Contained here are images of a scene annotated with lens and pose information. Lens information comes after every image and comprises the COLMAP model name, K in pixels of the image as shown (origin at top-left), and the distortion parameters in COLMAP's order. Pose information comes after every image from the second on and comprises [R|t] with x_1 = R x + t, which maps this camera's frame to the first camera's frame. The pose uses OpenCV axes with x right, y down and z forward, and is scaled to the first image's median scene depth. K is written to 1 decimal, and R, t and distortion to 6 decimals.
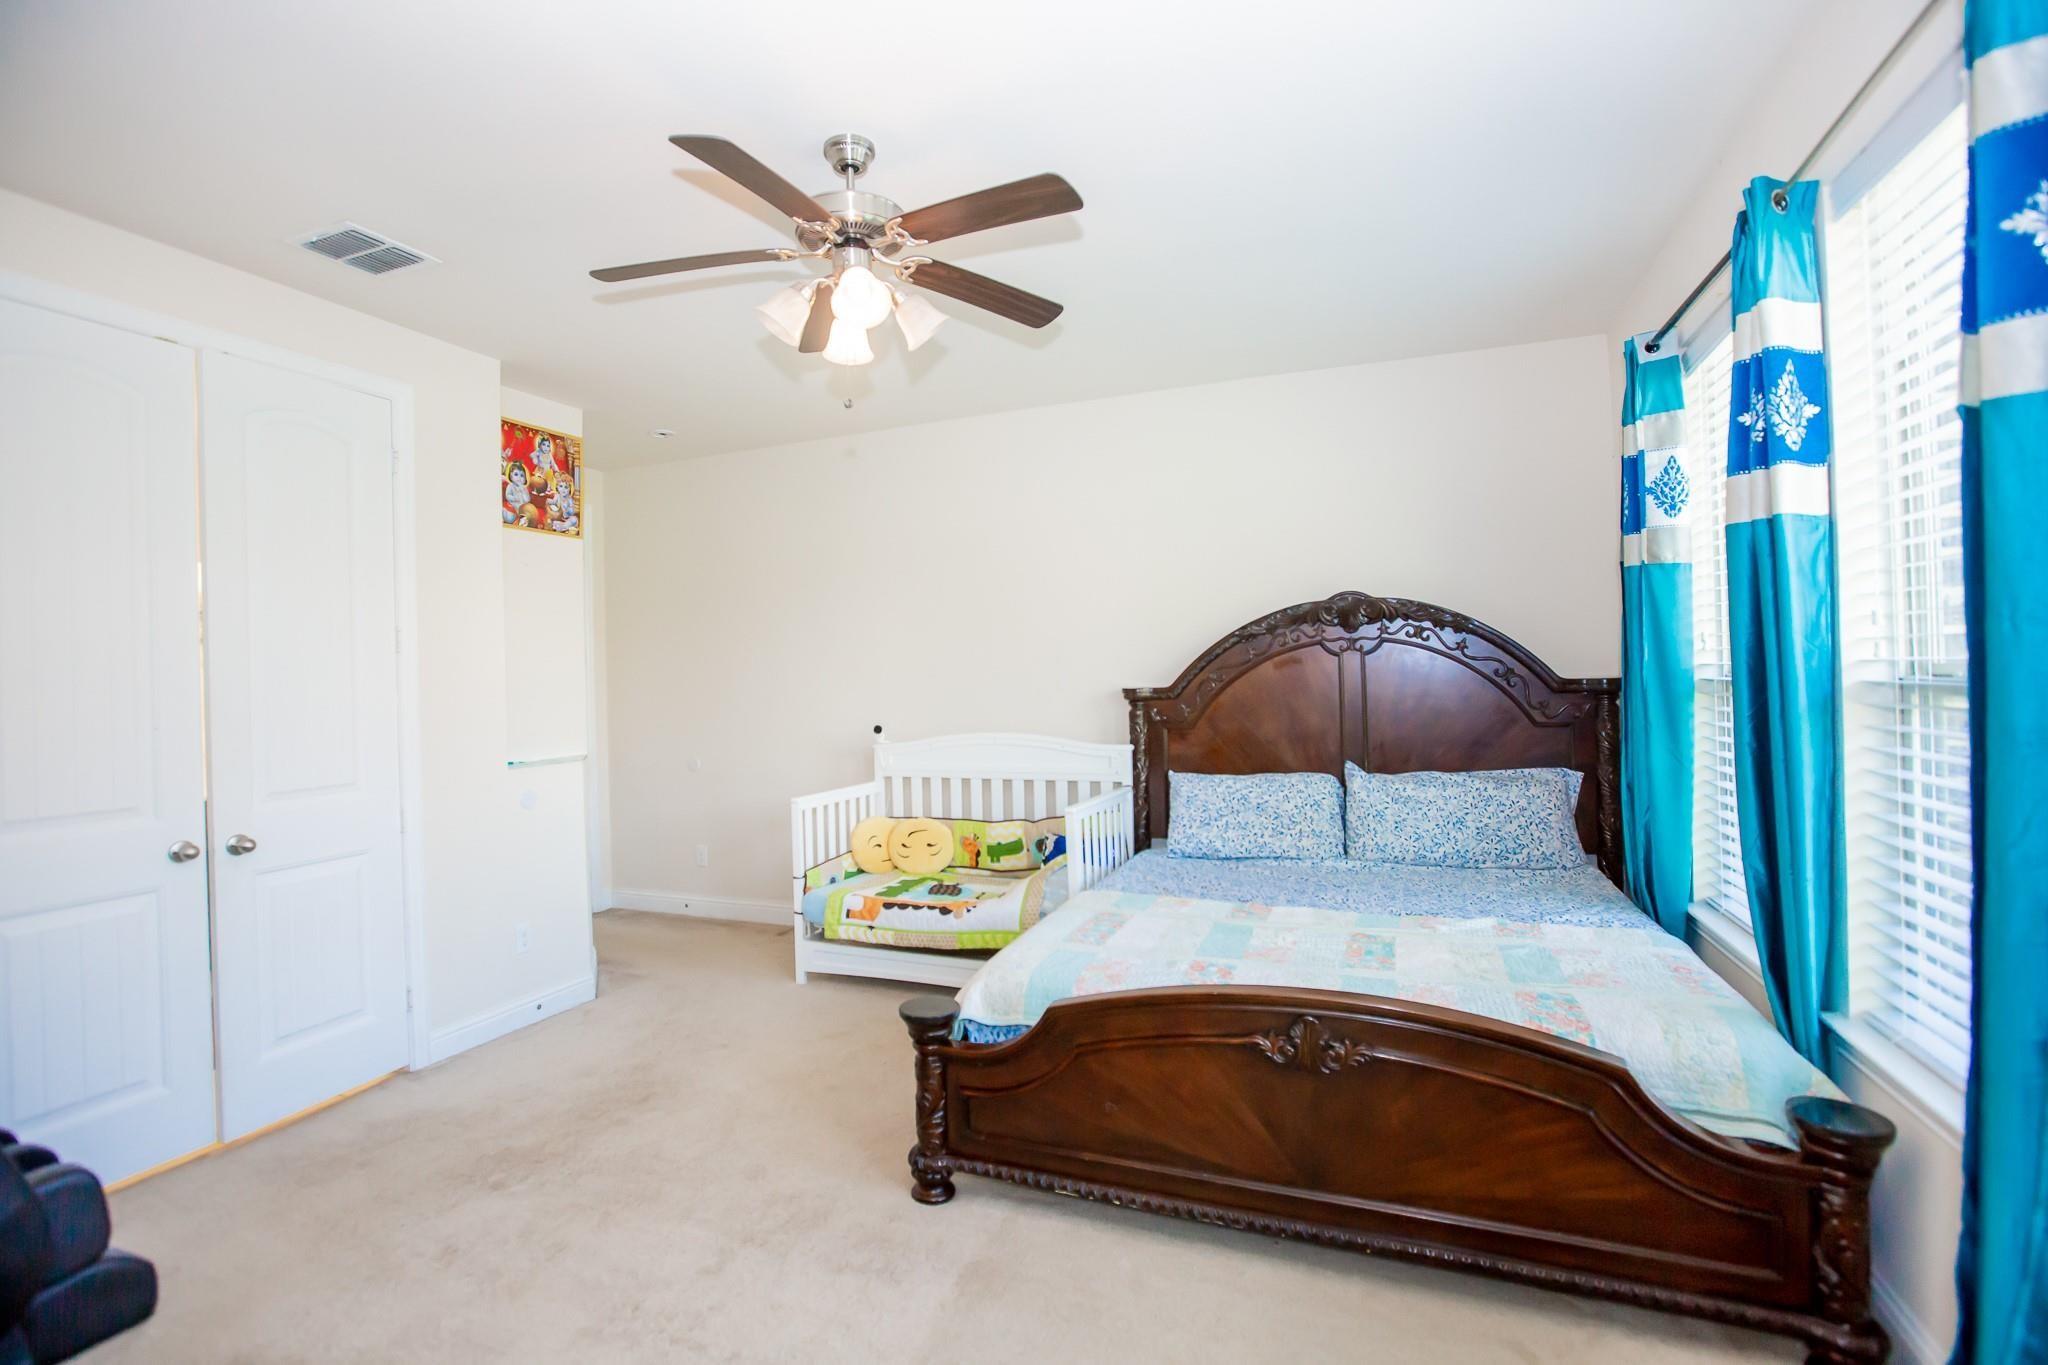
lens RADIAL K [[924.9, 0, 1014.4], [0, 924.9, 669.7], [0, 0, 1]] dist [-0.047651, 0.013827]
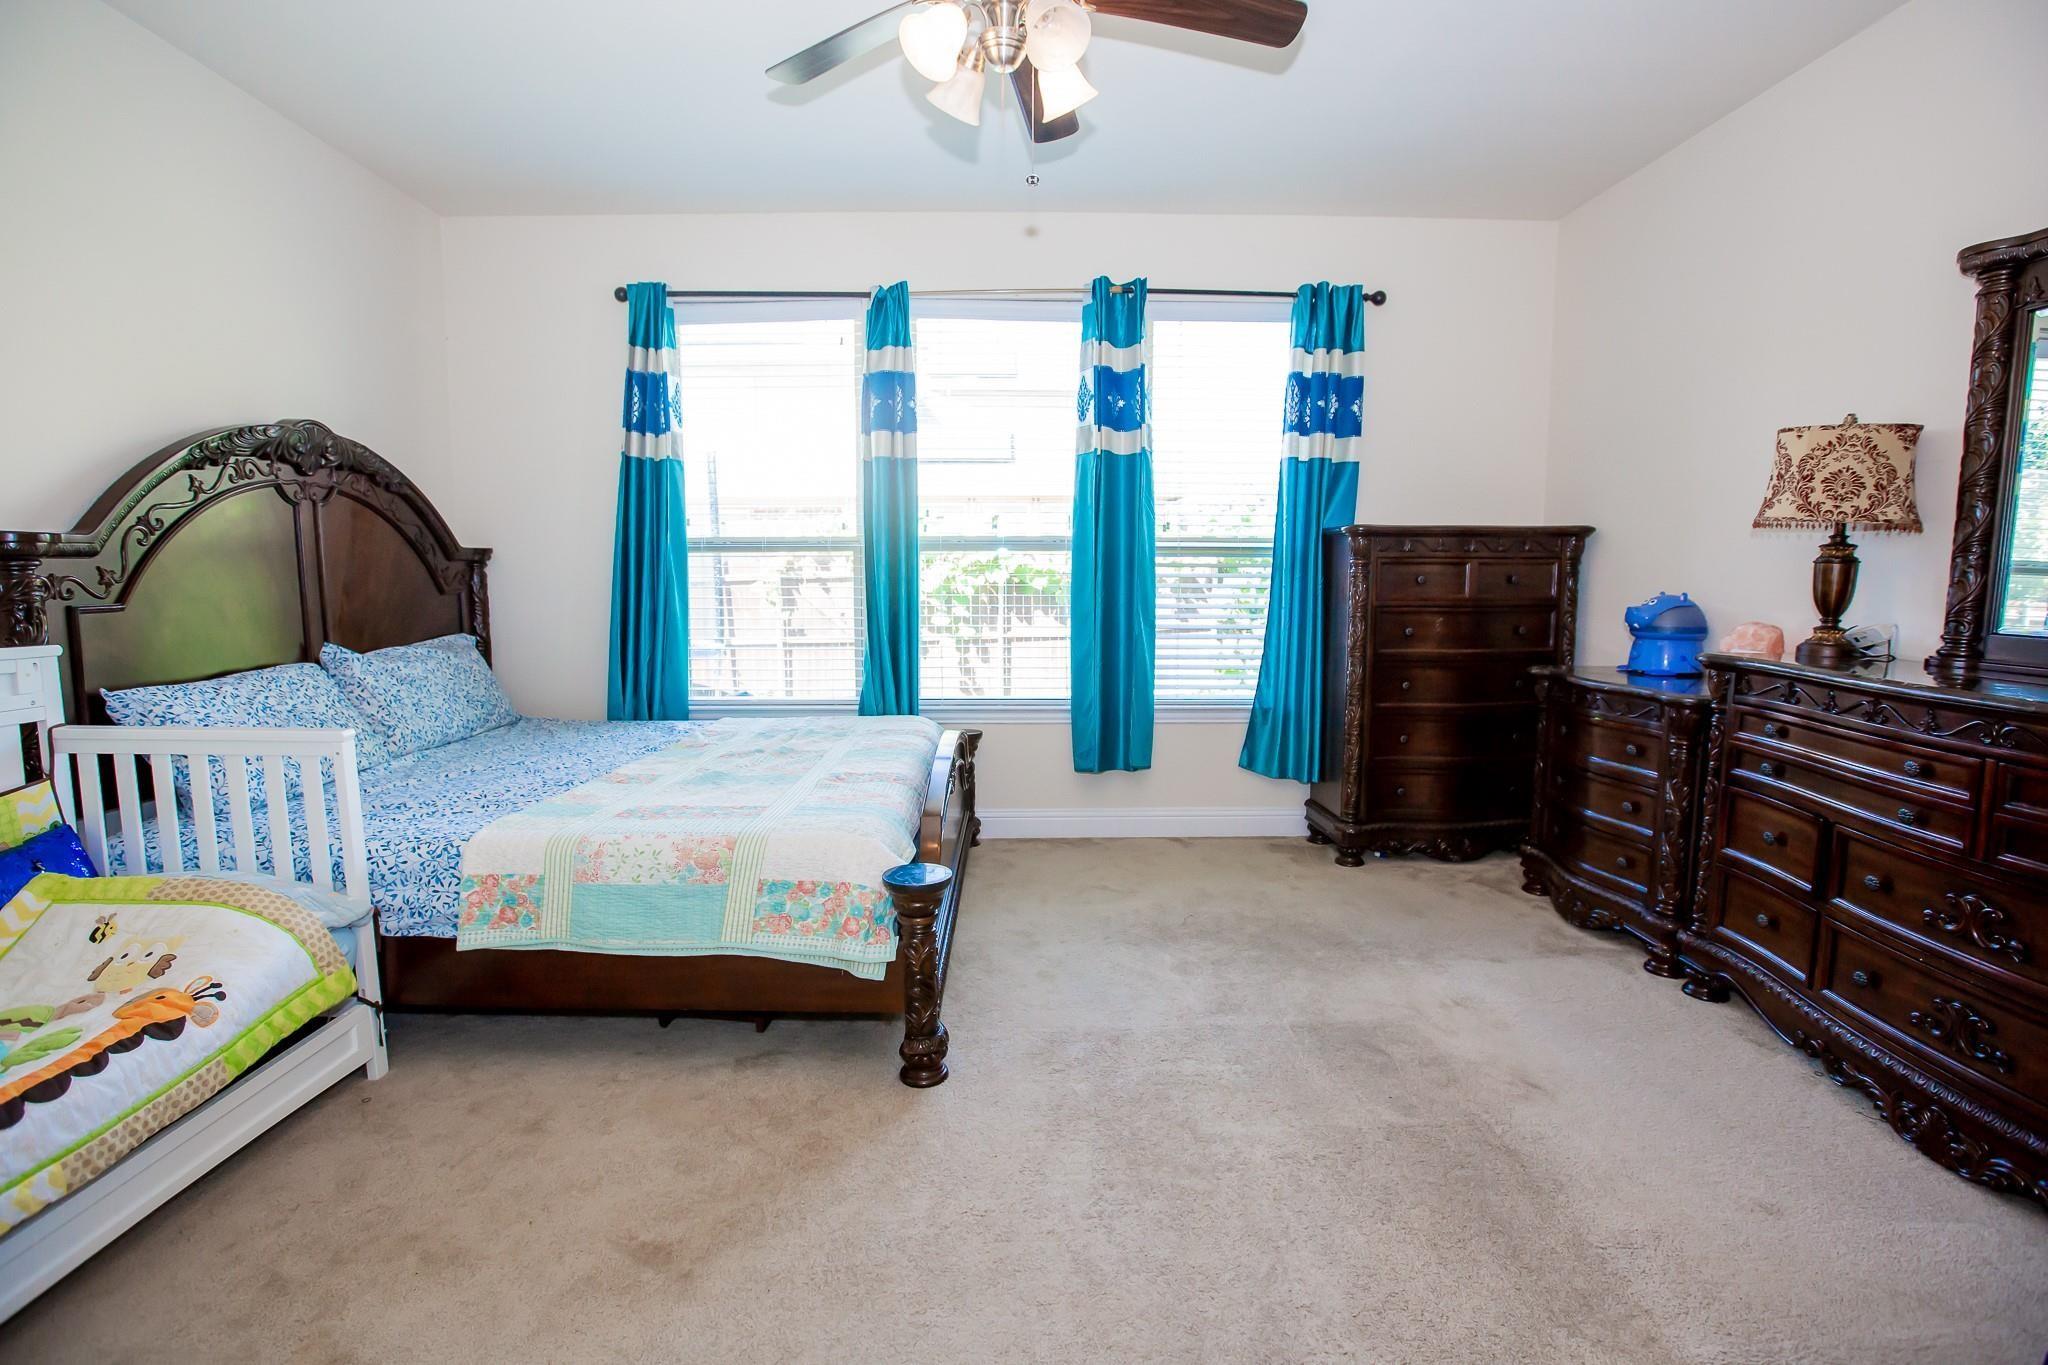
lens RADIAL K [[924.9, 0, 1014.4], [0, 924.9, 669.7], [0, 0, 1]] dist [-0.047651, 0.013827]
pose [[-0.358126, -0.072967, 0.930818, -0.547758], [0.004111, 0.996809, 0.079722, 0.062541], [-0.933664, 0.032377, -0.356683, 0.731053]]
